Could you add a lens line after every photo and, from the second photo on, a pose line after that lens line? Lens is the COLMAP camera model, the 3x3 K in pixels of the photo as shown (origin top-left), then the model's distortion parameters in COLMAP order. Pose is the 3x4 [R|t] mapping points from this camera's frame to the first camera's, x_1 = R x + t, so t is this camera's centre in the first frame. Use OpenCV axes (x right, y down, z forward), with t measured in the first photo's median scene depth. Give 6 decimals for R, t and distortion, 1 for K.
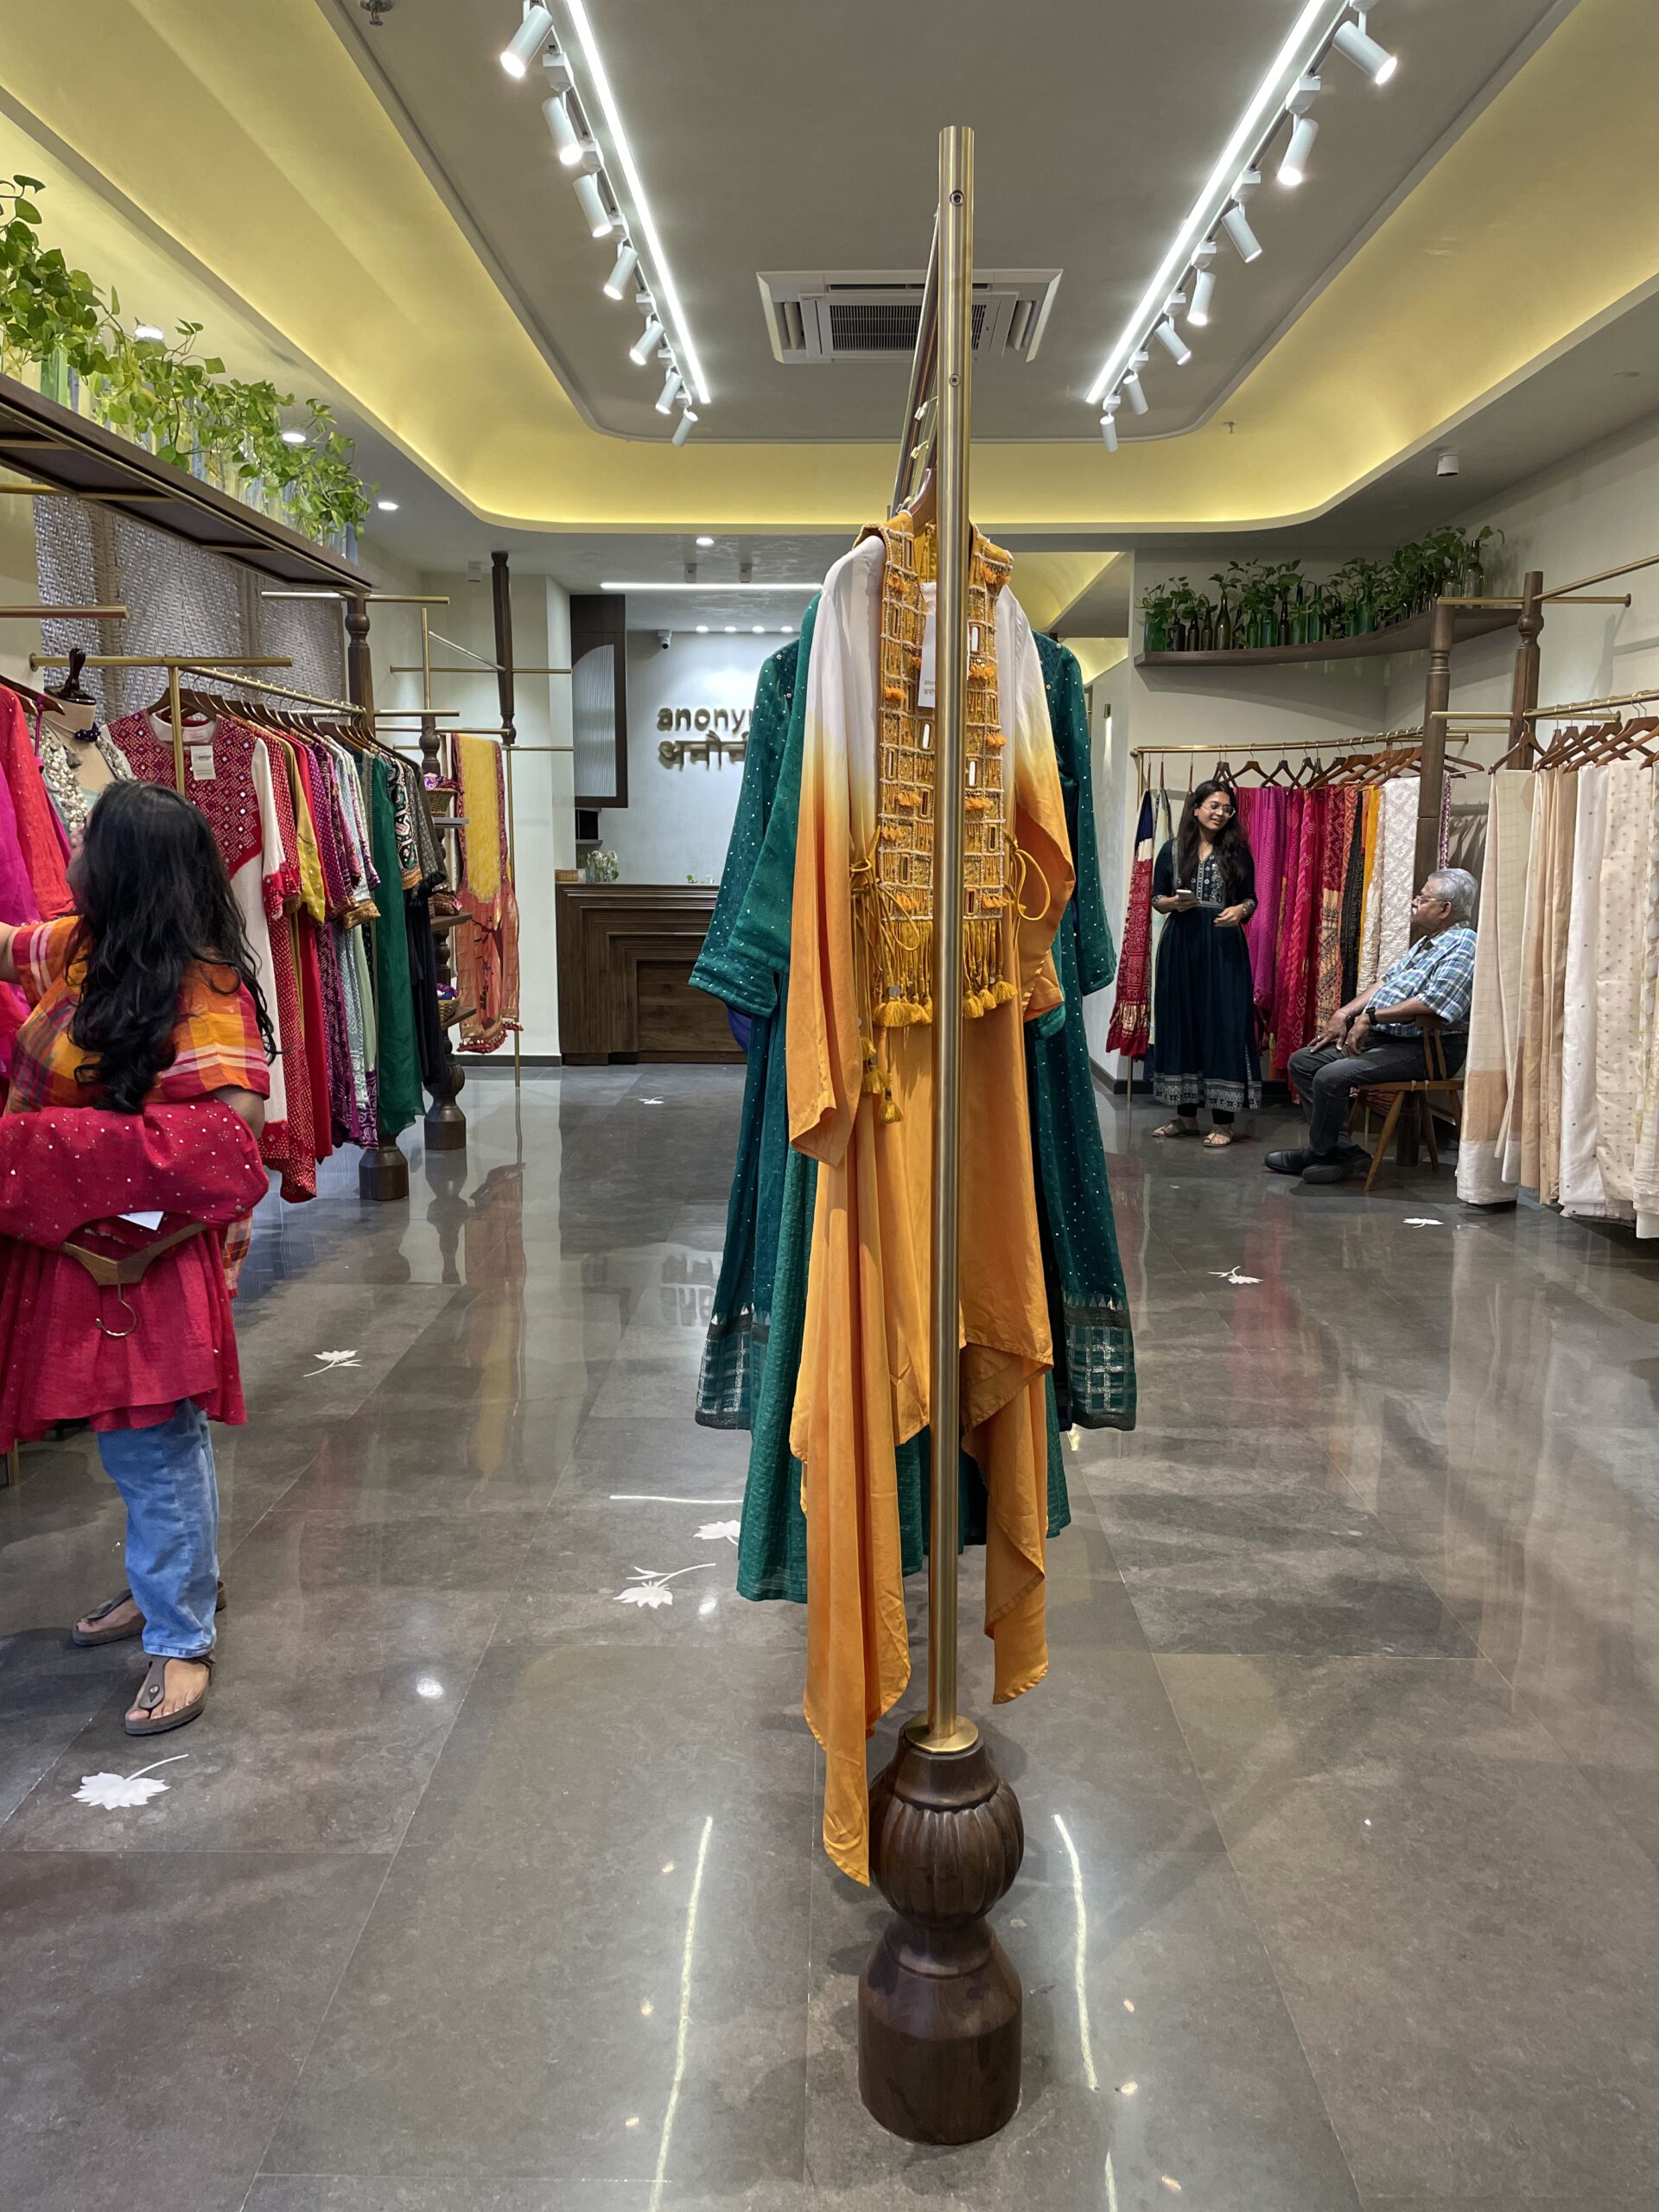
lens RADIAL K [[1647.8, 0, 828.0], [0, 1647.8, 1108.5], [0, 0, 1]] dist [0.025172, -0.030639]
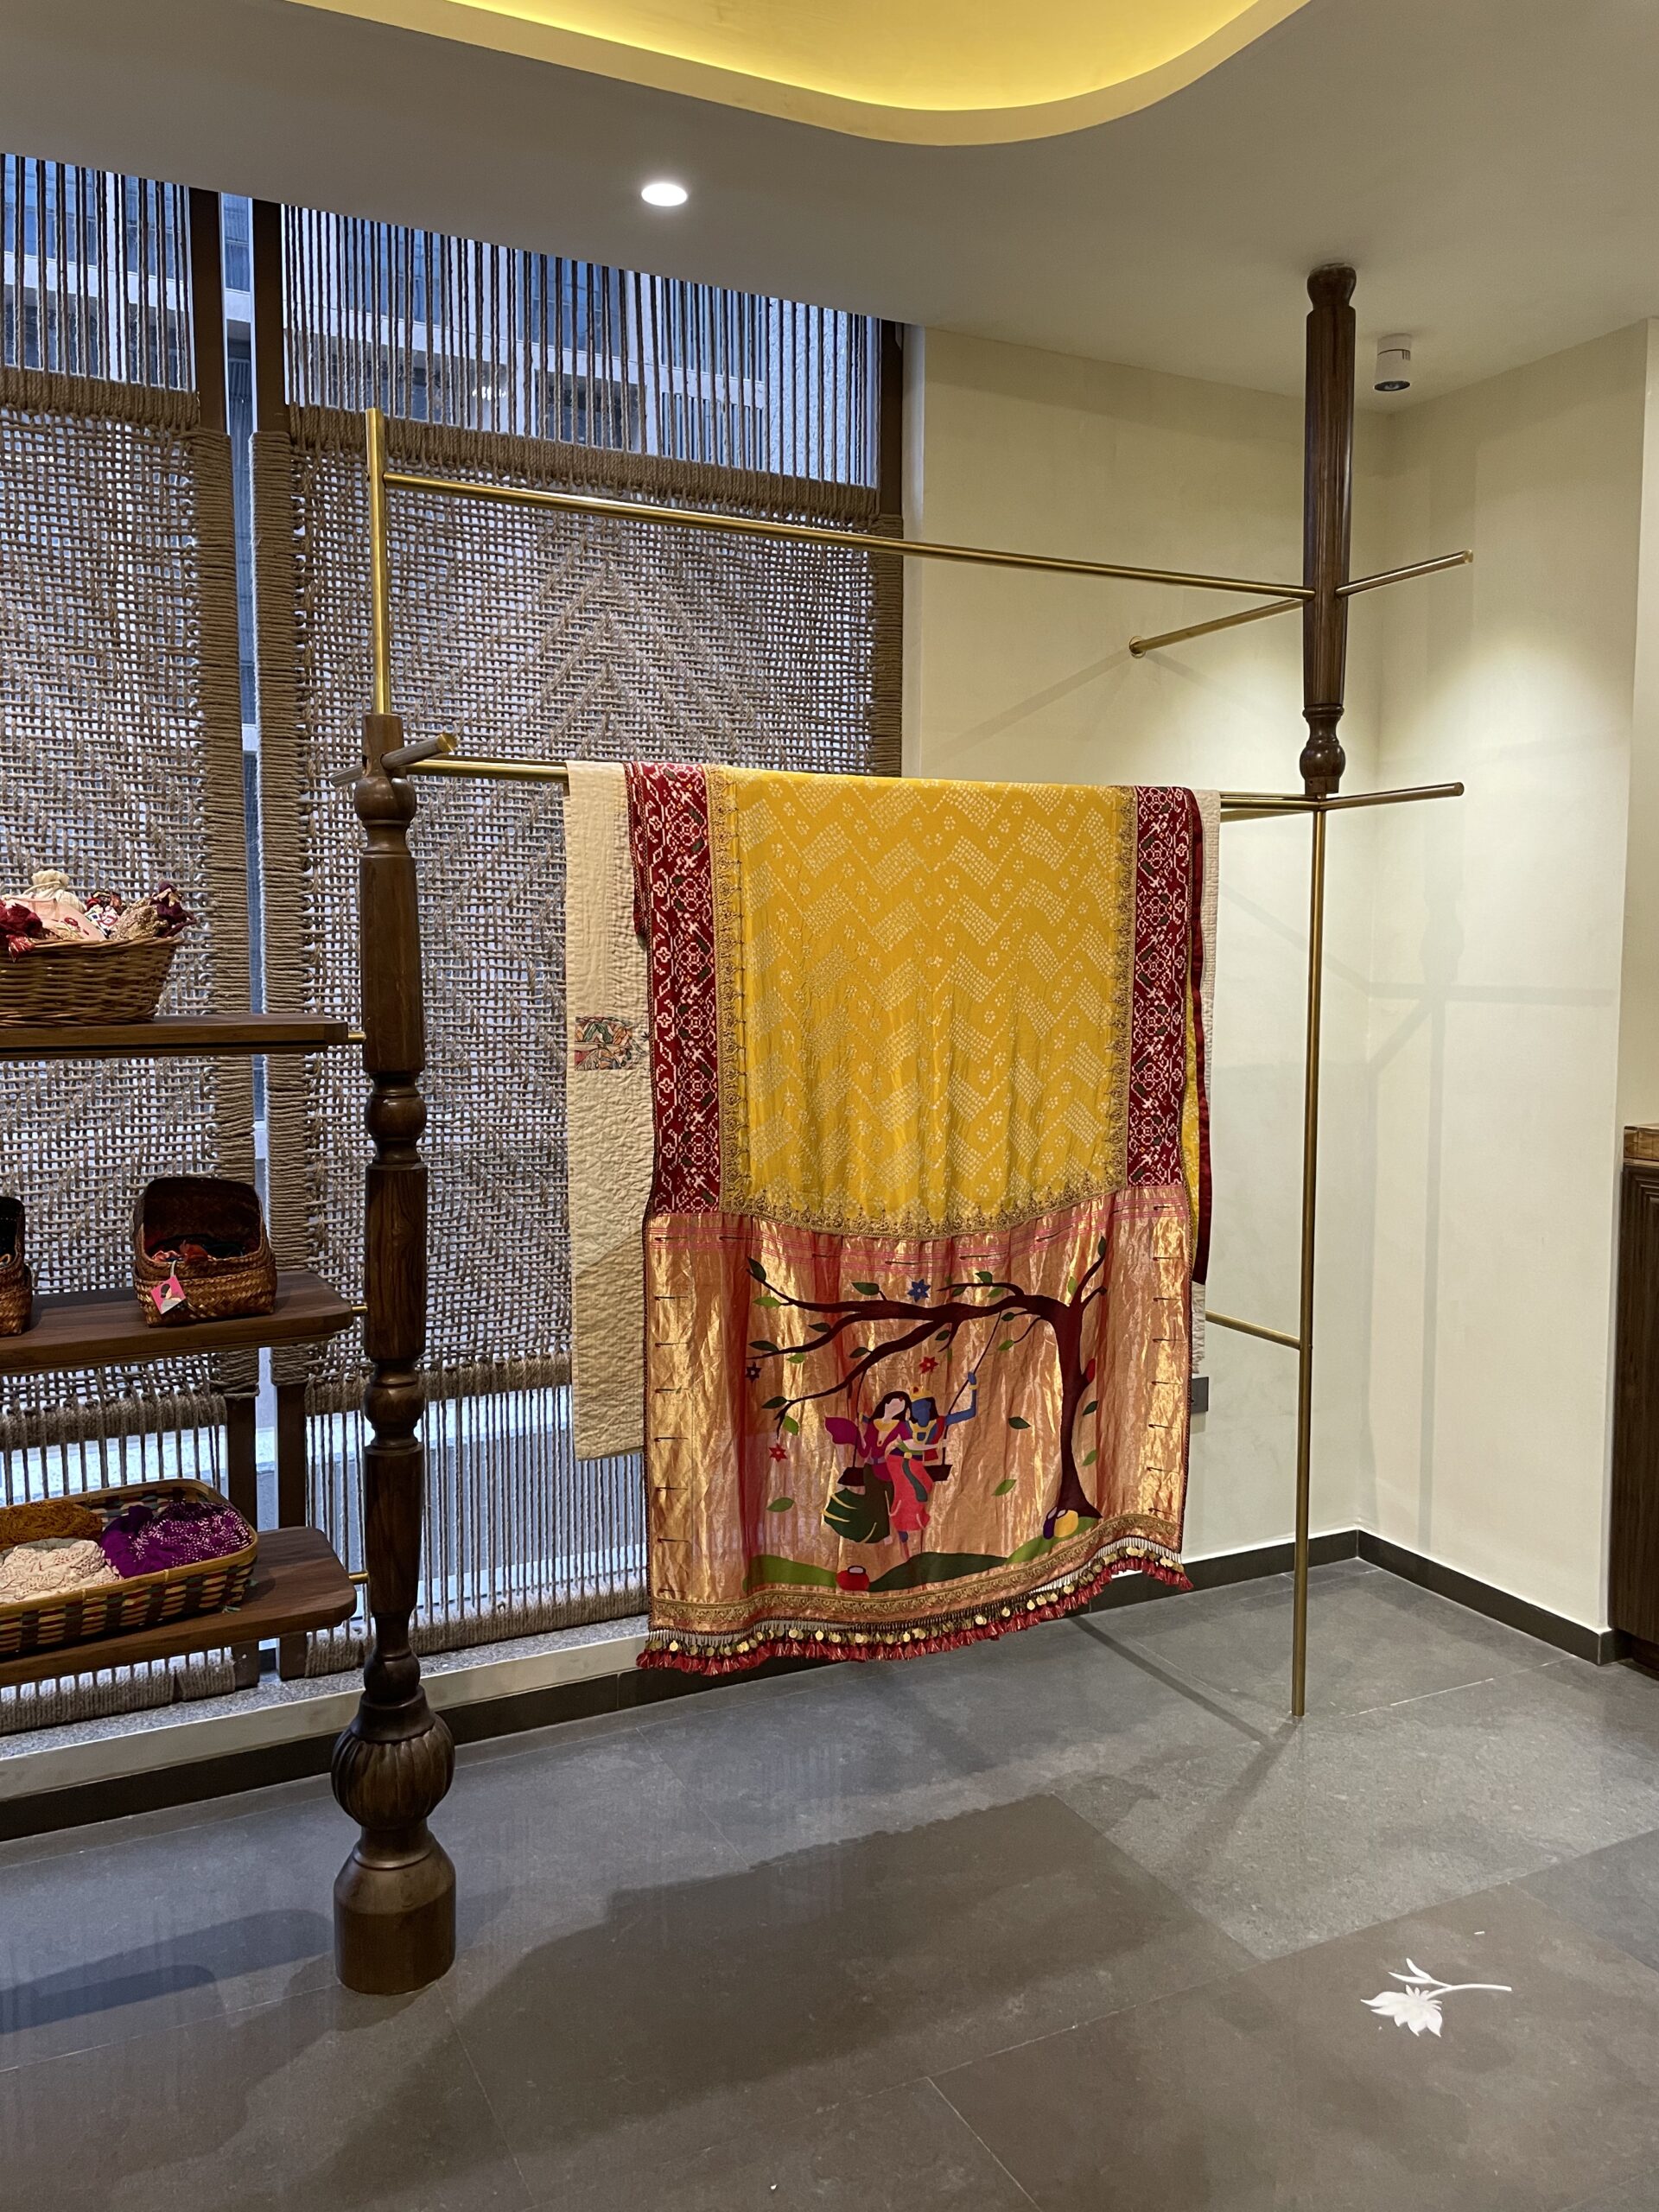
lens RADIAL K [[1647.8, 0, 831.5], [0, 1647.8, 1091.7], [0, 0, 1]] dist [0.025172, -0.030639]
pose [[0.460795, 0.057155, -0.885664, 0.084184], [-0.144074, 0.989505, -0.011102, -0.135764], [0.875734, 0.132717, 0.464193, 0.744708]]
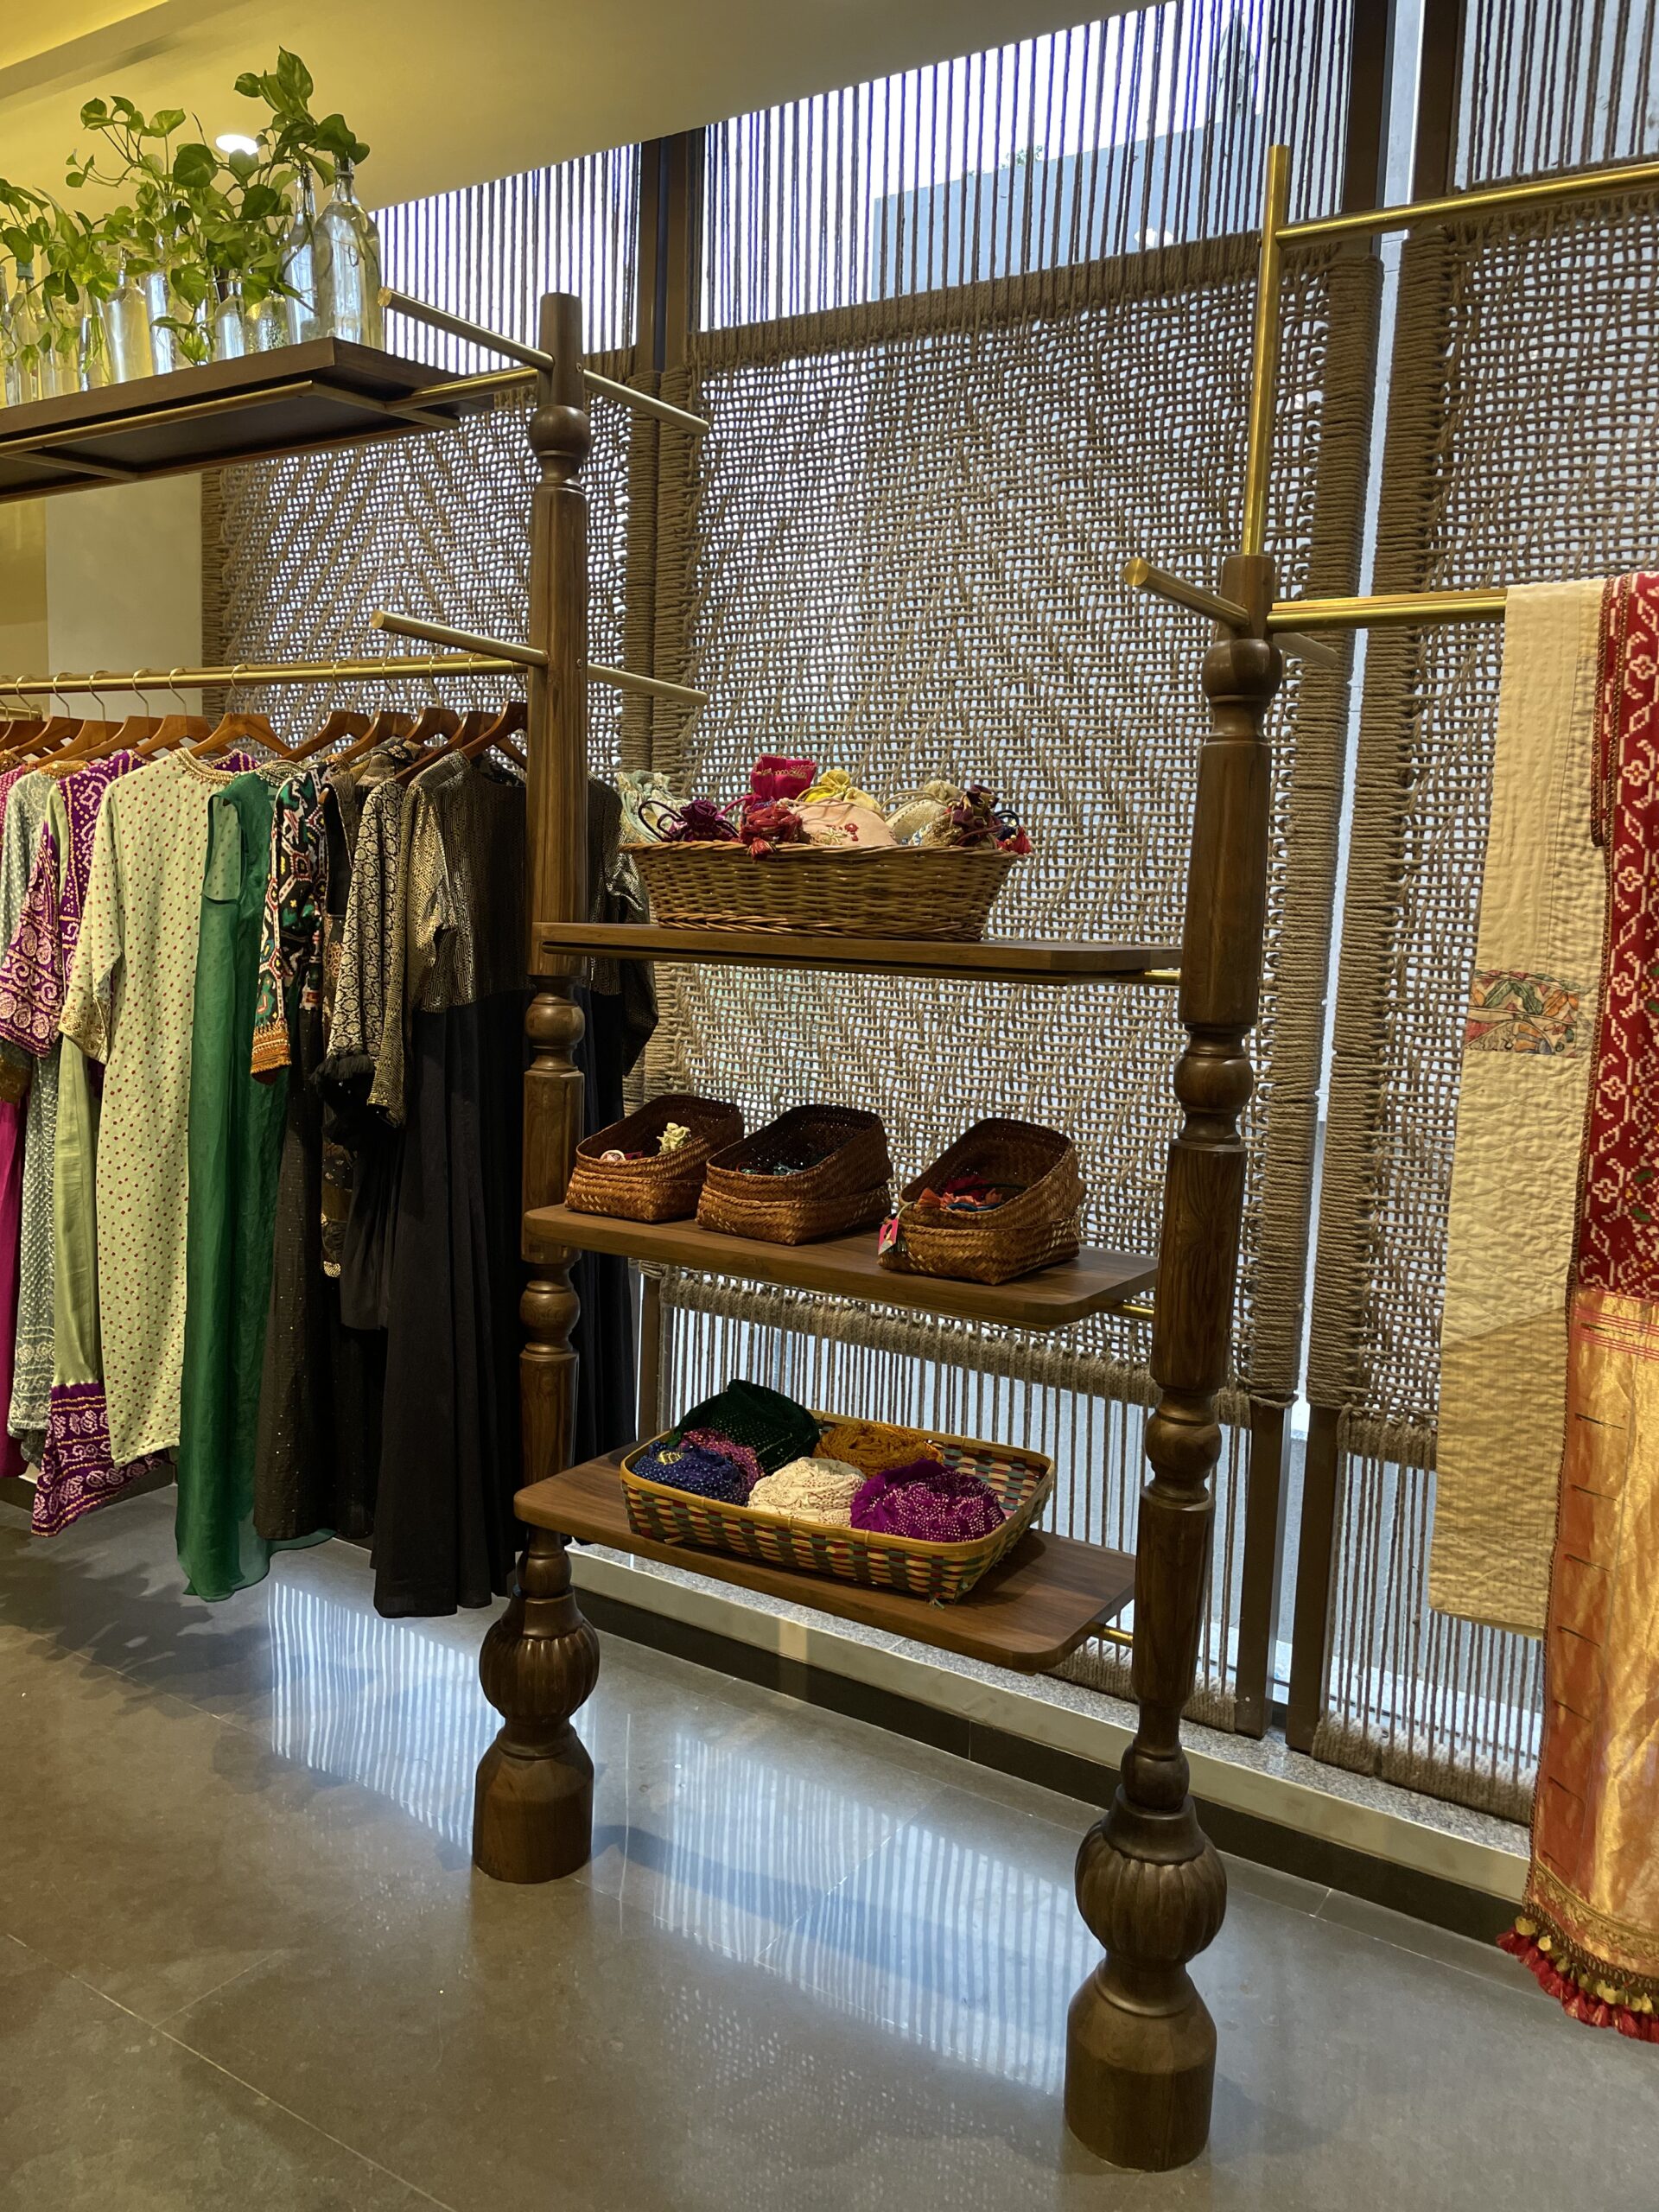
lens RADIAL K [[1647.8, 0, 828.7], [0, 1647.8, 1107.3], [0, 0, 1]] dist [0.025172, -0.030639]
pose [[-0.533809, 0.065848, -0.843037, 0.014626], [-0.191409, 0.961677, 0.196314, -0.153337], [0.823657, 0.266159, -0.500748, 0.875503]]
